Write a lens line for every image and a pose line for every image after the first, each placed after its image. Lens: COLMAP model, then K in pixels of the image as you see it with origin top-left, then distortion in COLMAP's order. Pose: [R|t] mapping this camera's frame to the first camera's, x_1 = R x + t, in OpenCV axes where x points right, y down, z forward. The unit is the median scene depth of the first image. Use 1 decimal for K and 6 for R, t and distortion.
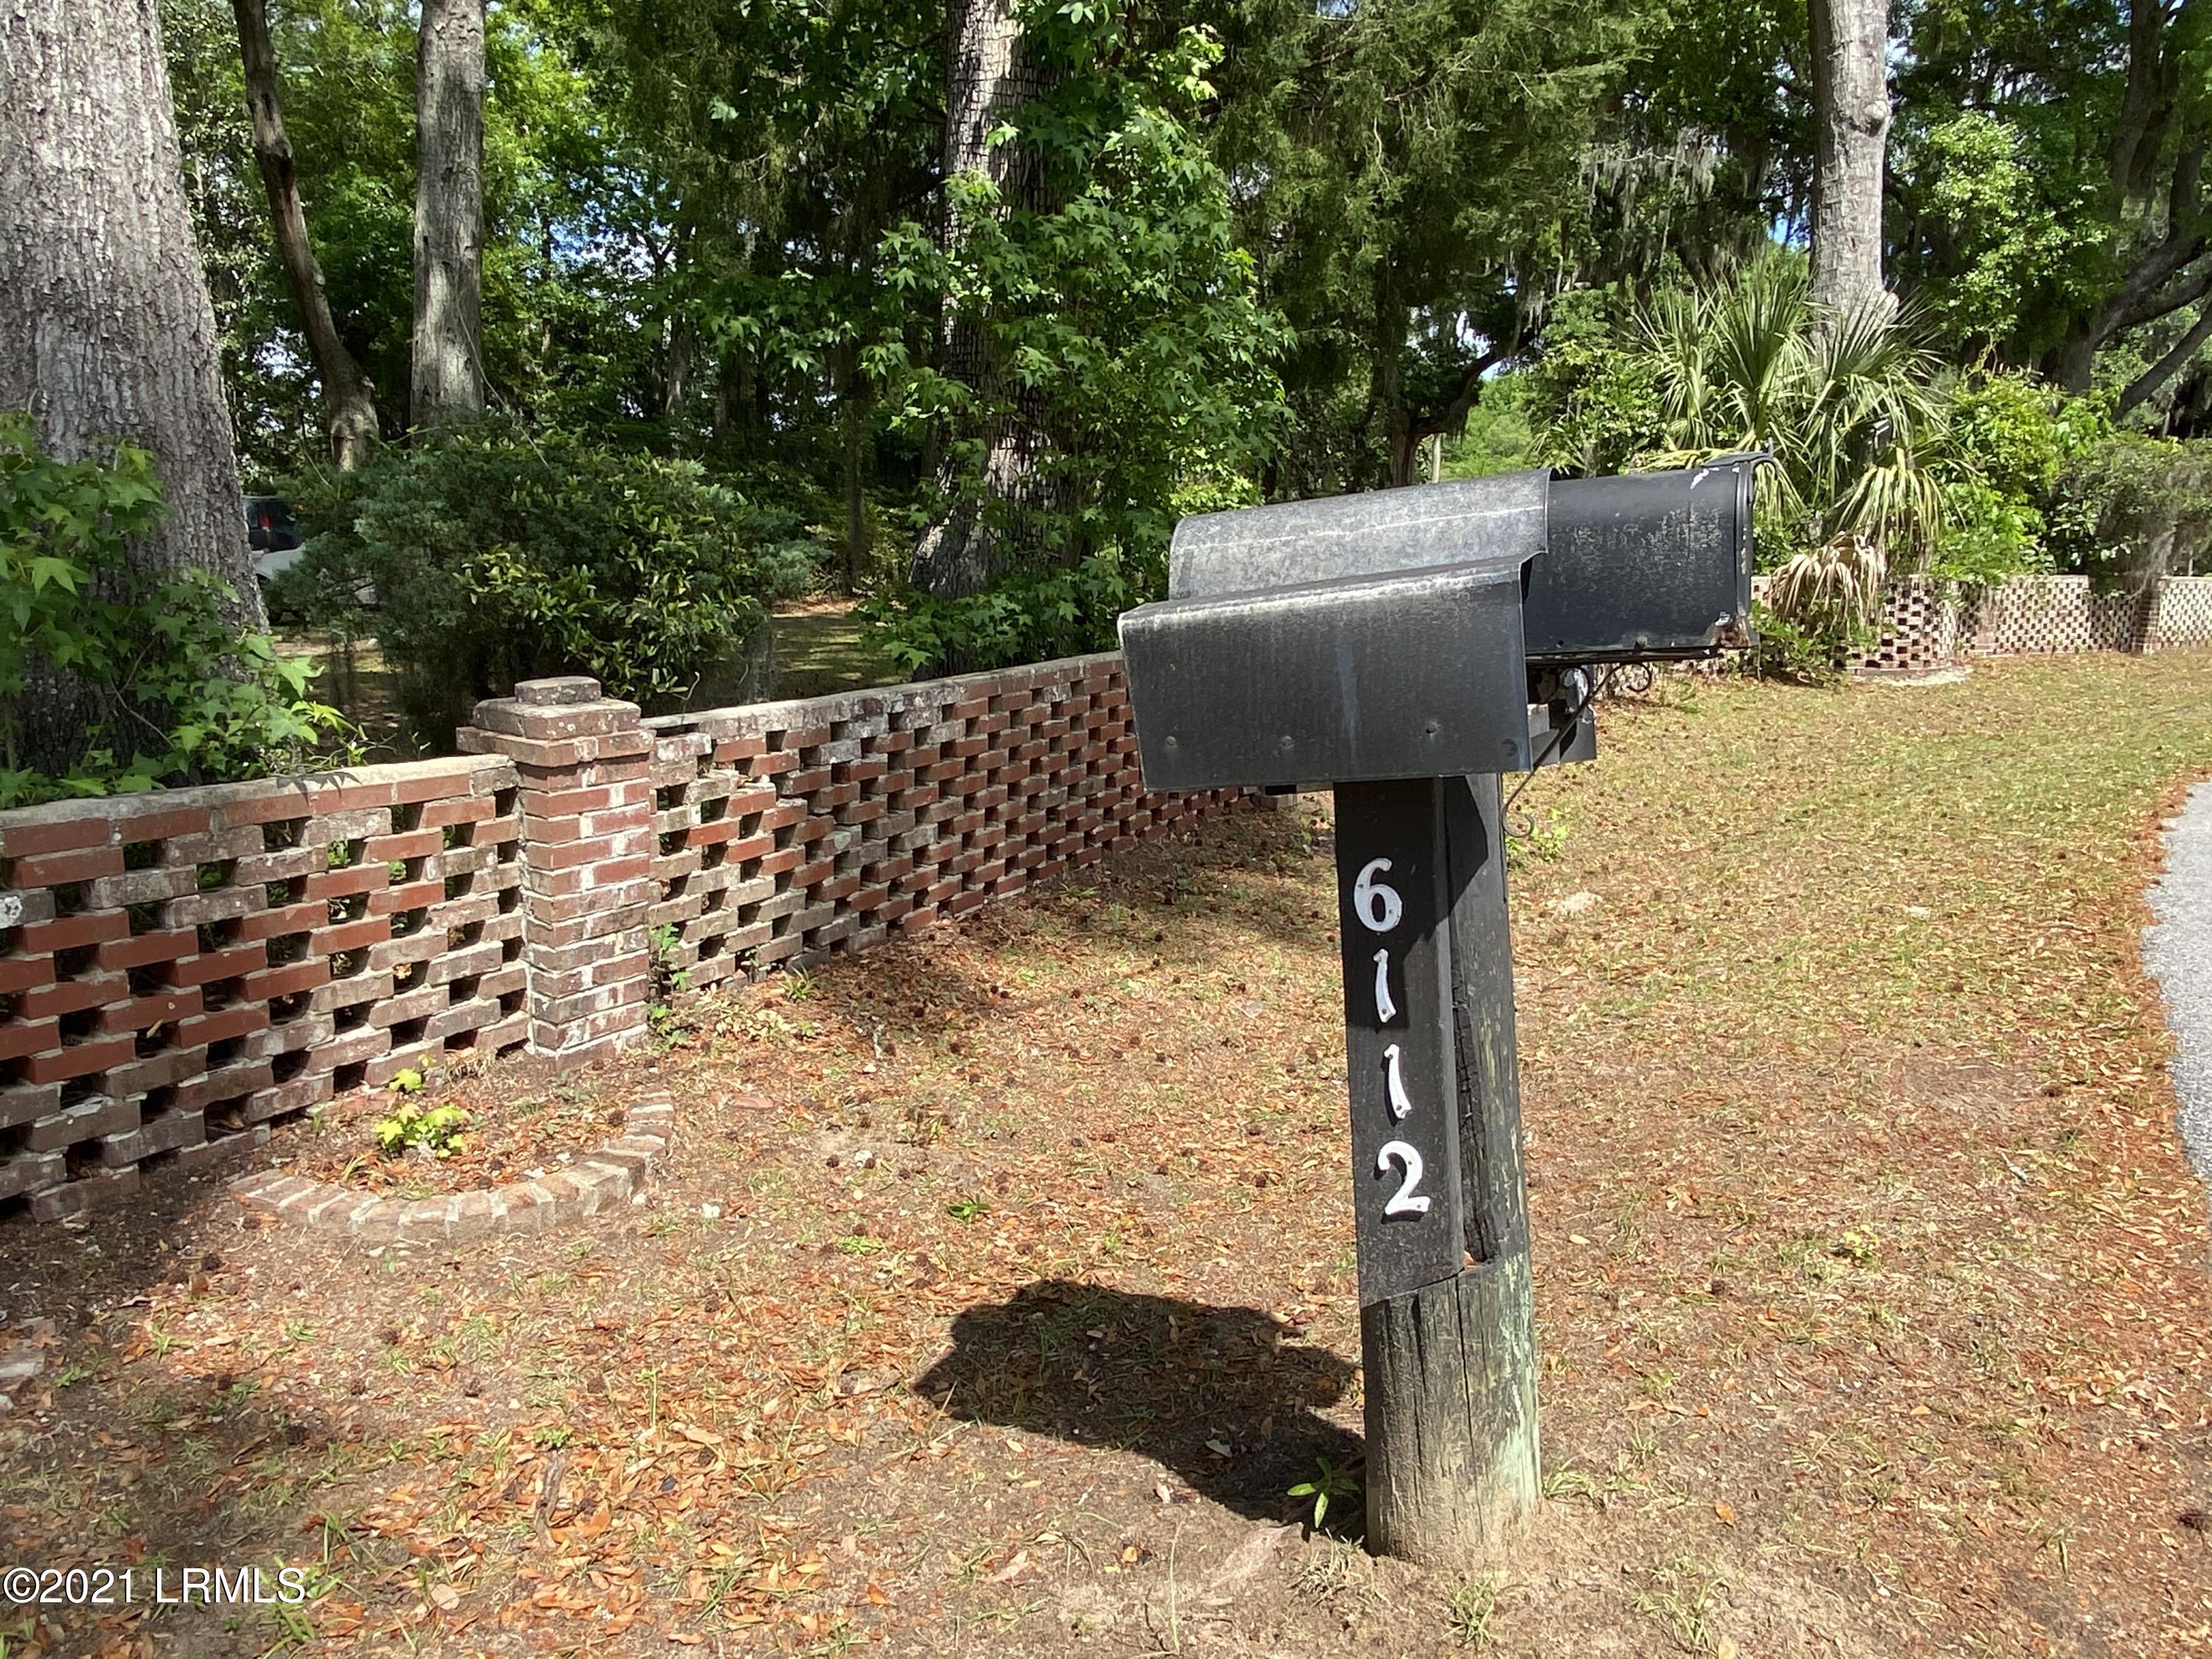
lens RADIAL K [[1516.4, 0, 1099.8], [0, 1516.4, 831.7], [0, 0, 1]] dist [0.052698, -0.028848]
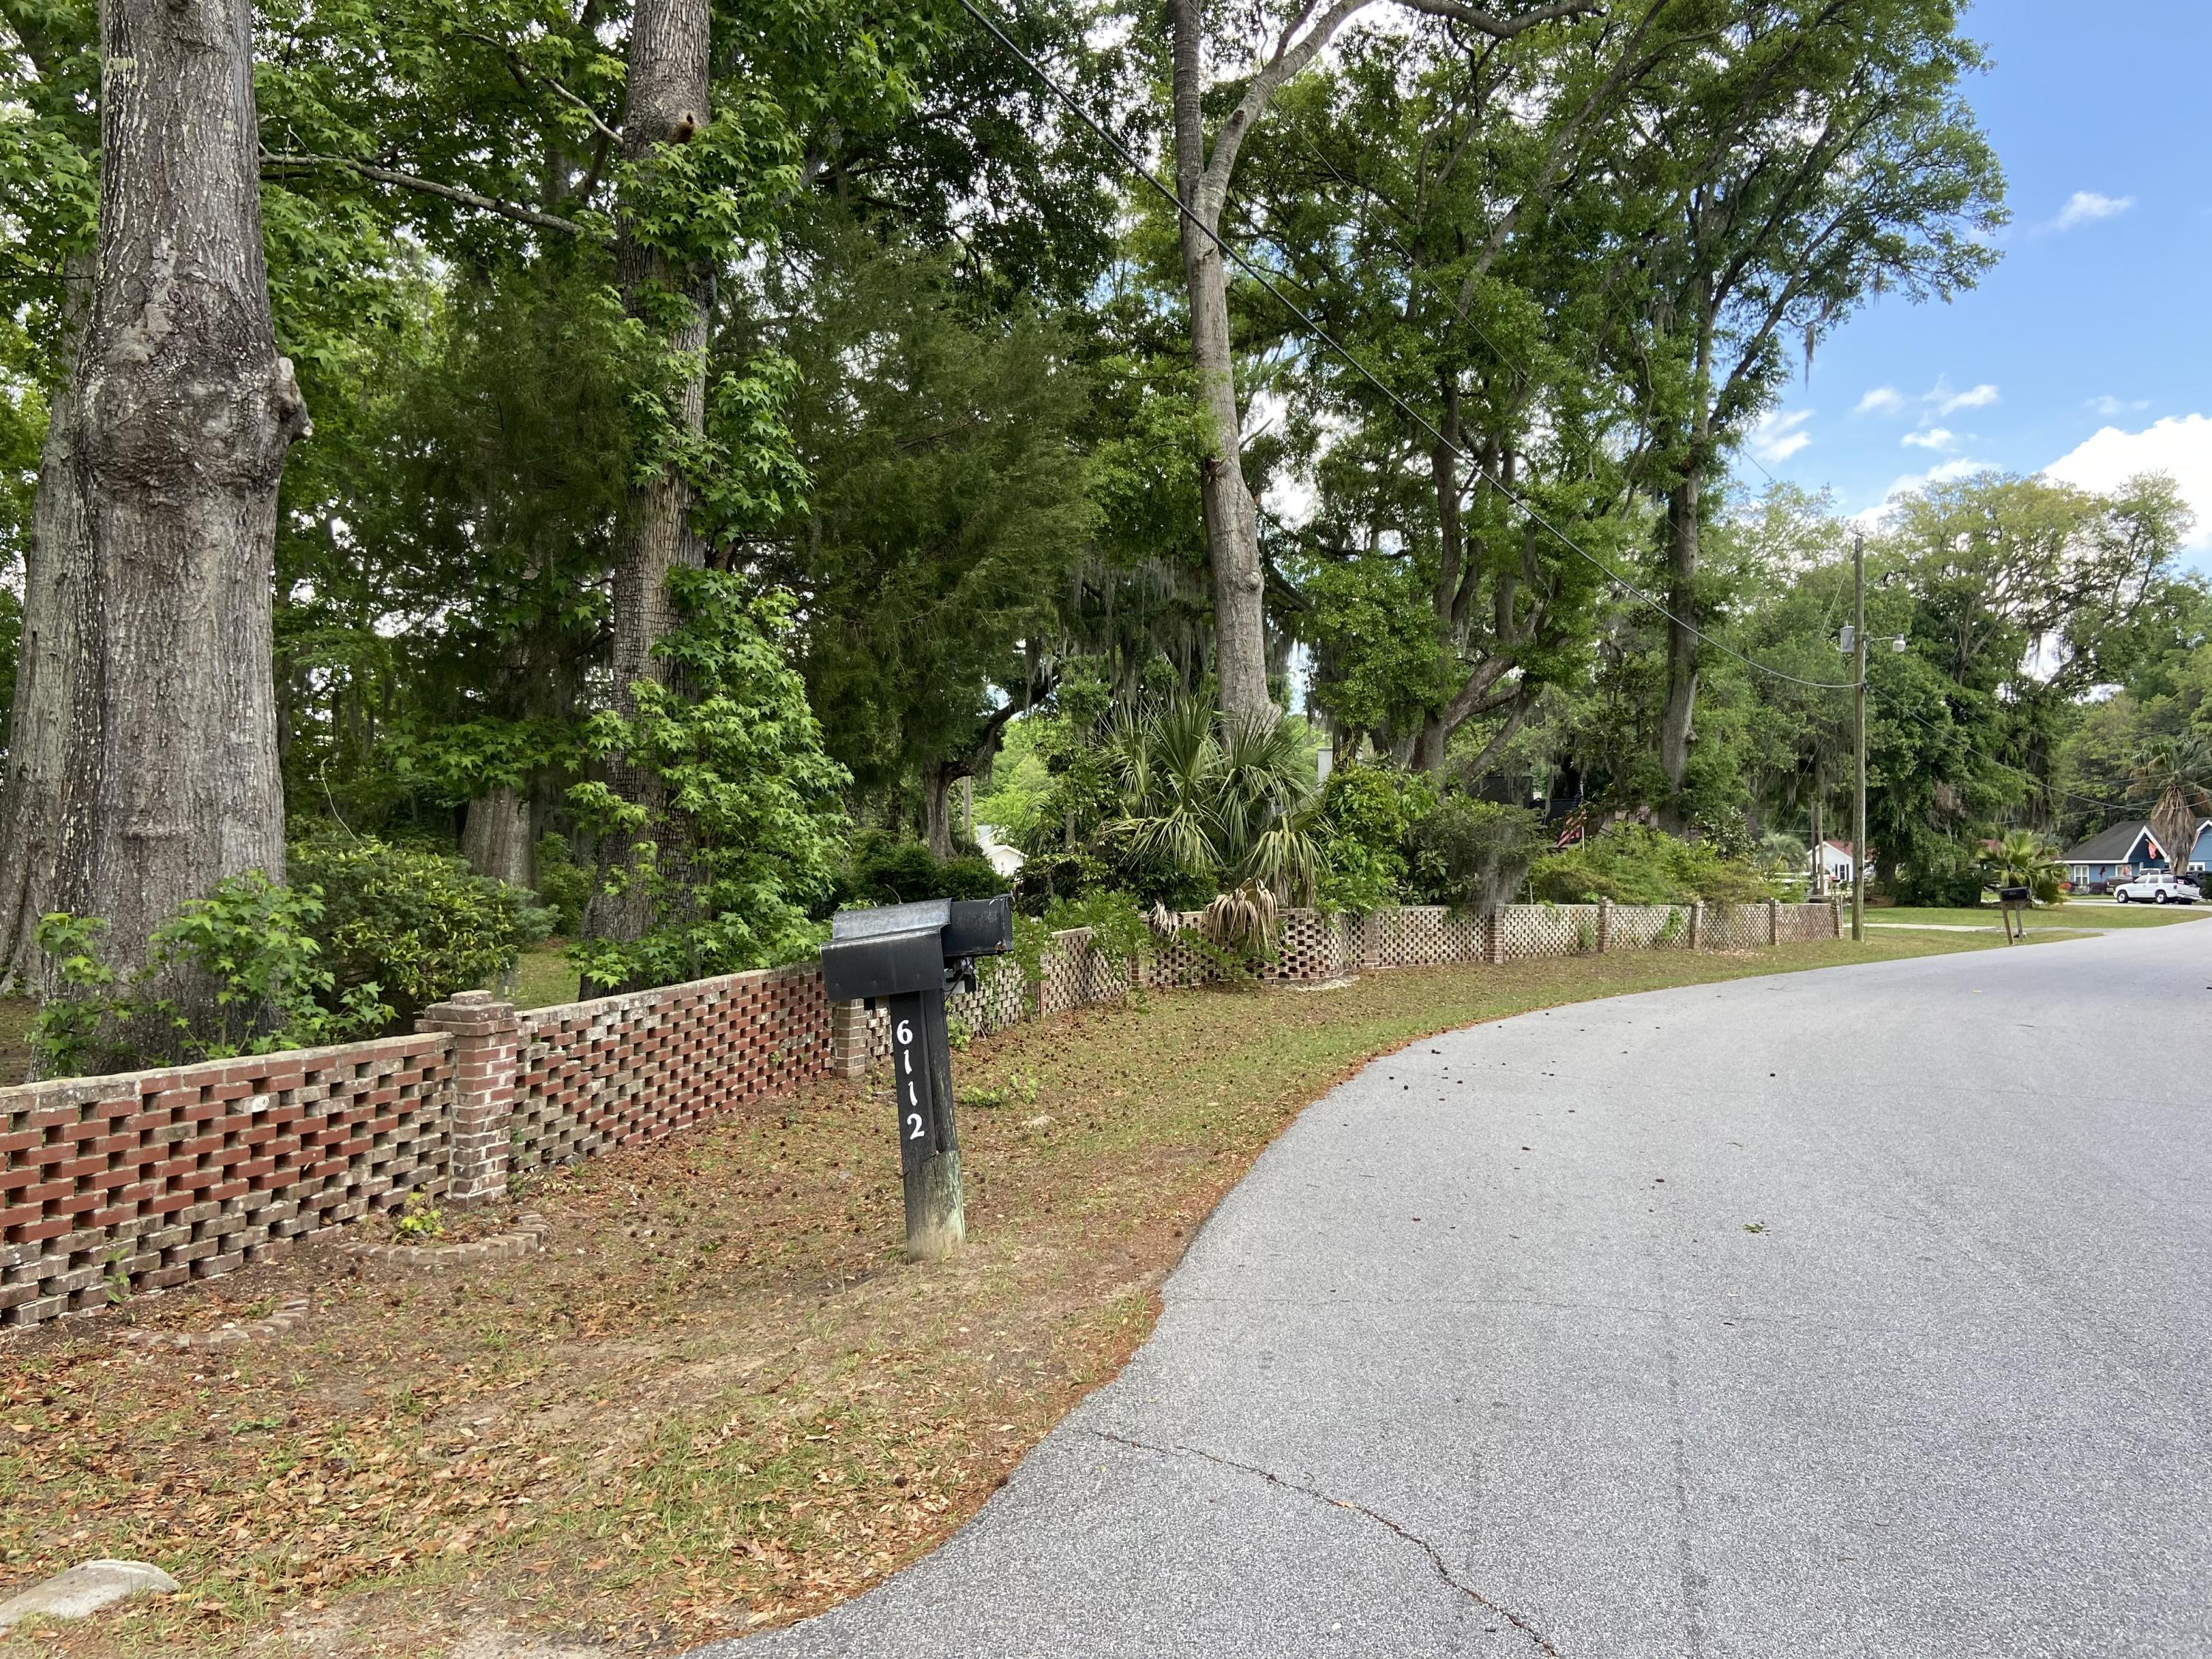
lens RADIAL K [[1691.3, 0, 1109.2], [0, 1691.3, 761.3], [0, 0, 1]] dist [0.073147, -0.096720]
pose [[0.958243, 0.006063, 0.285891, -0.154687], [0.065349, 0.968676, -0.239575, 0.136061], [-0.278388, 0.248254, 0.927831, -0.931534]]
